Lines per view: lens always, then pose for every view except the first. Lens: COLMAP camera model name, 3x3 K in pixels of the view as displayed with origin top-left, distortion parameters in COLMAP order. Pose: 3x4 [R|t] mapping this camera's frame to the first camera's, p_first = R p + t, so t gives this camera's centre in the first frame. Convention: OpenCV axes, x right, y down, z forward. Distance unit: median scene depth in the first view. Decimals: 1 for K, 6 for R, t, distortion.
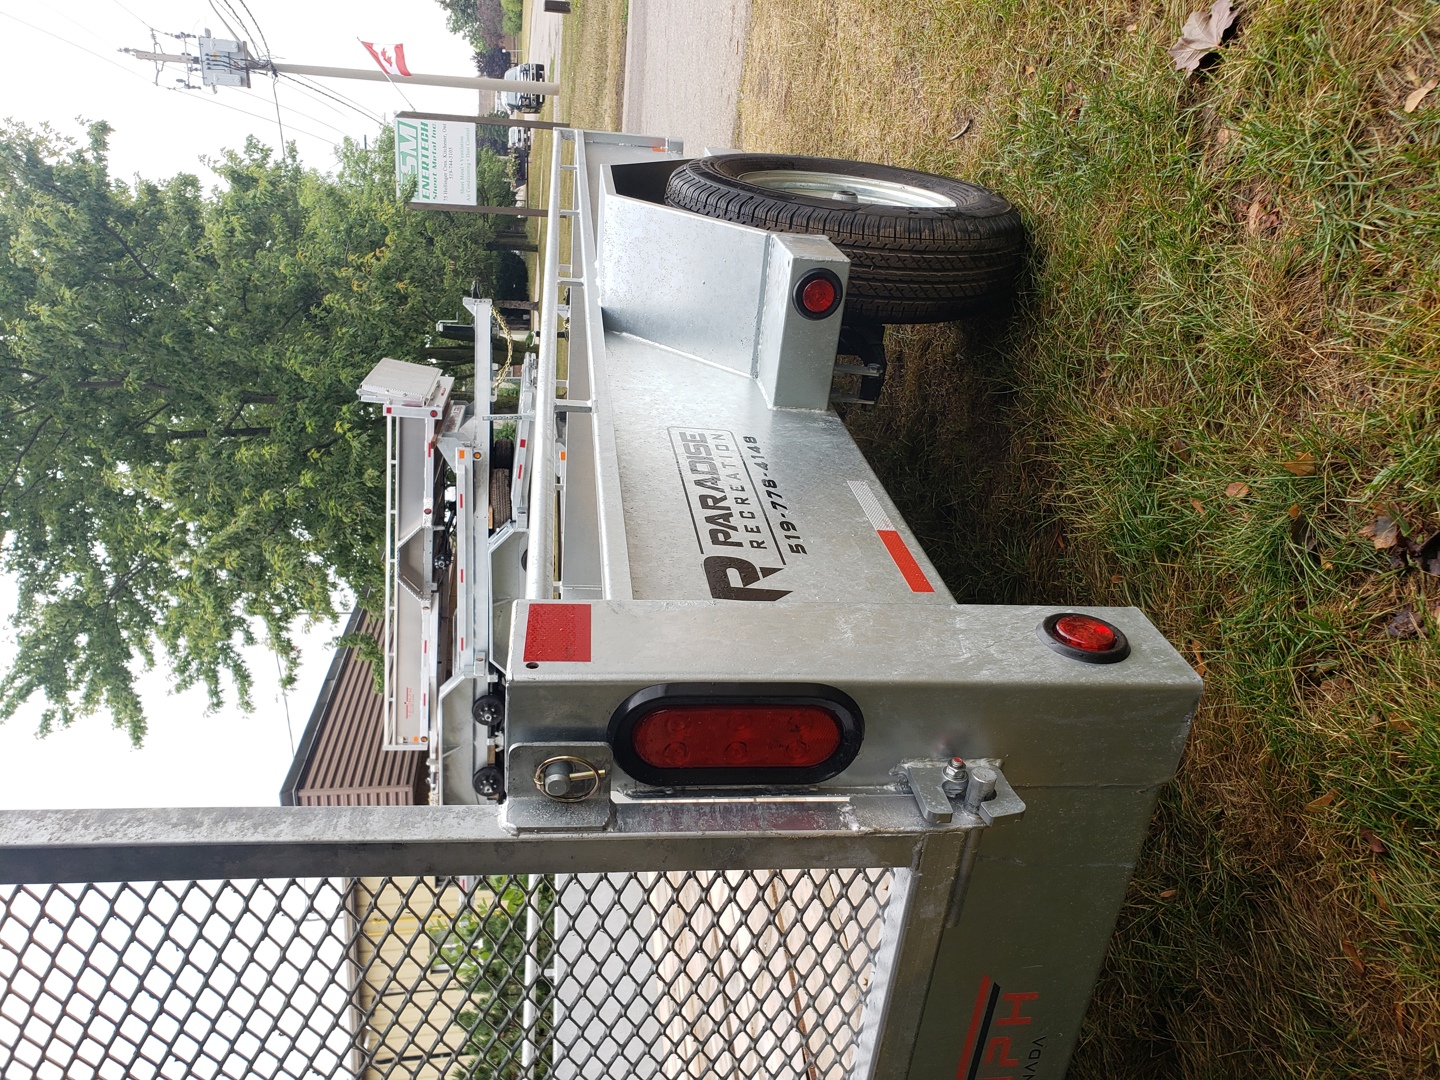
lens RADIAL K [[1124.4, 0, 732.4], [0, 1124.4, 533.5], [0, 0, 1]] dist [0.014319, -0.001789]
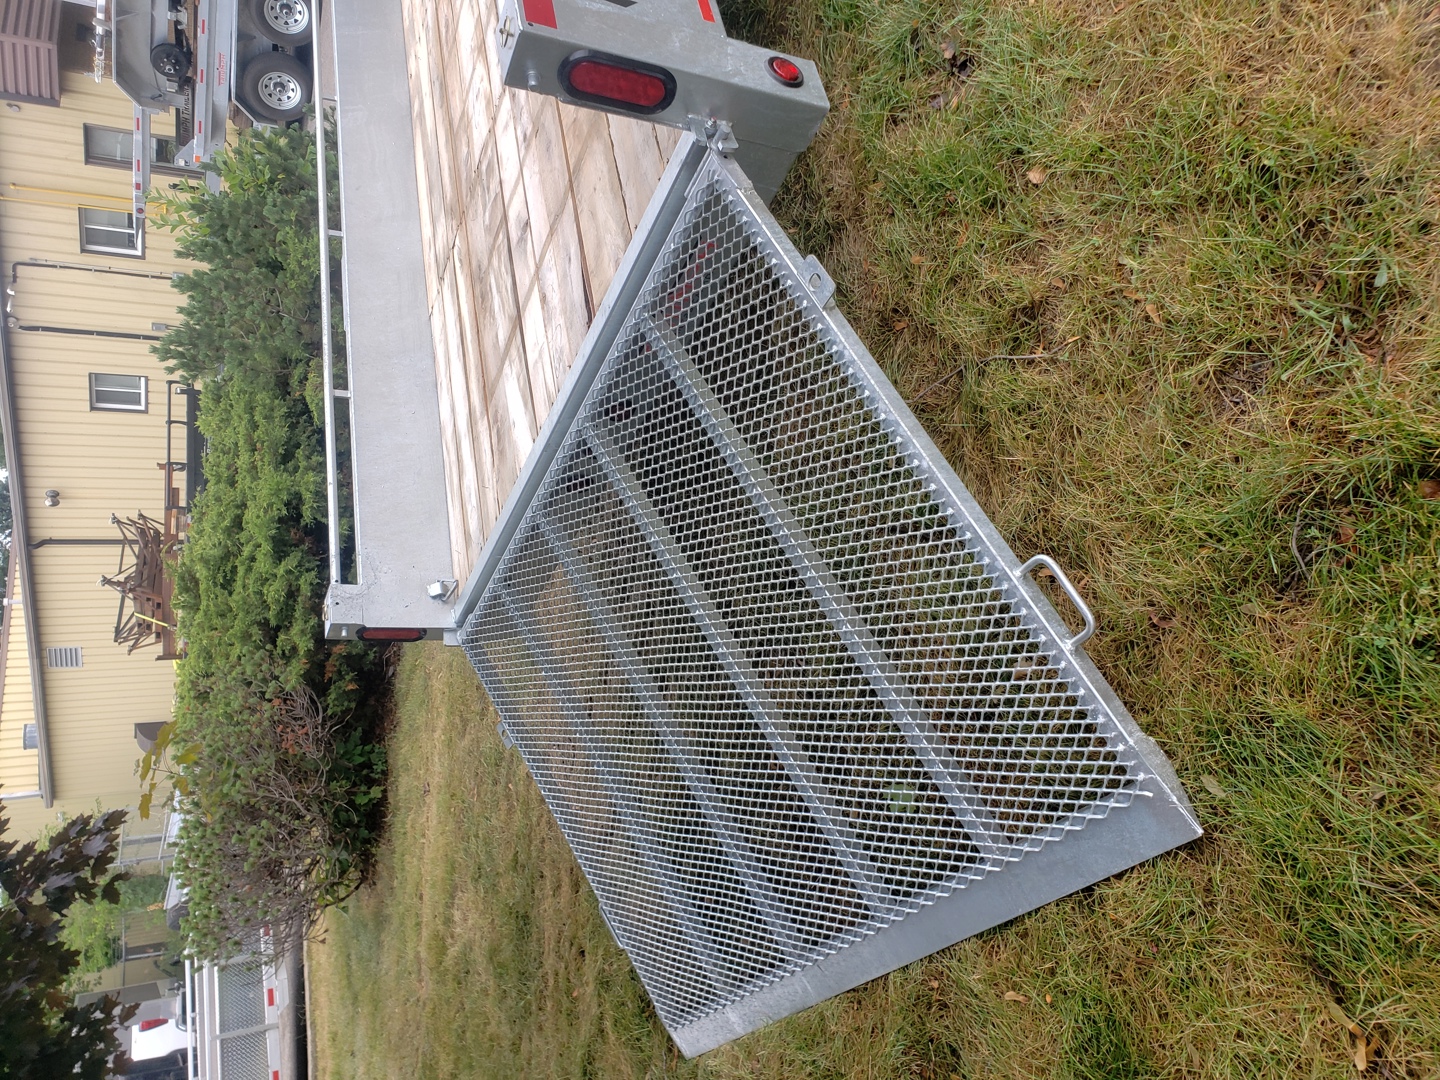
lens RADIAL K [[1124.4, 0, 751.1], [0, 1124.4, 536.8], [0, 0, 1]] dist [0.014319, -0.001789]
pose [[0.939226, 0.103151, 0.327435, -0.269497], [-0.256480, 0.844832, 0.469550, -0.114355], [-0.228193, -0.524994, 0.819945, -0.908214]]
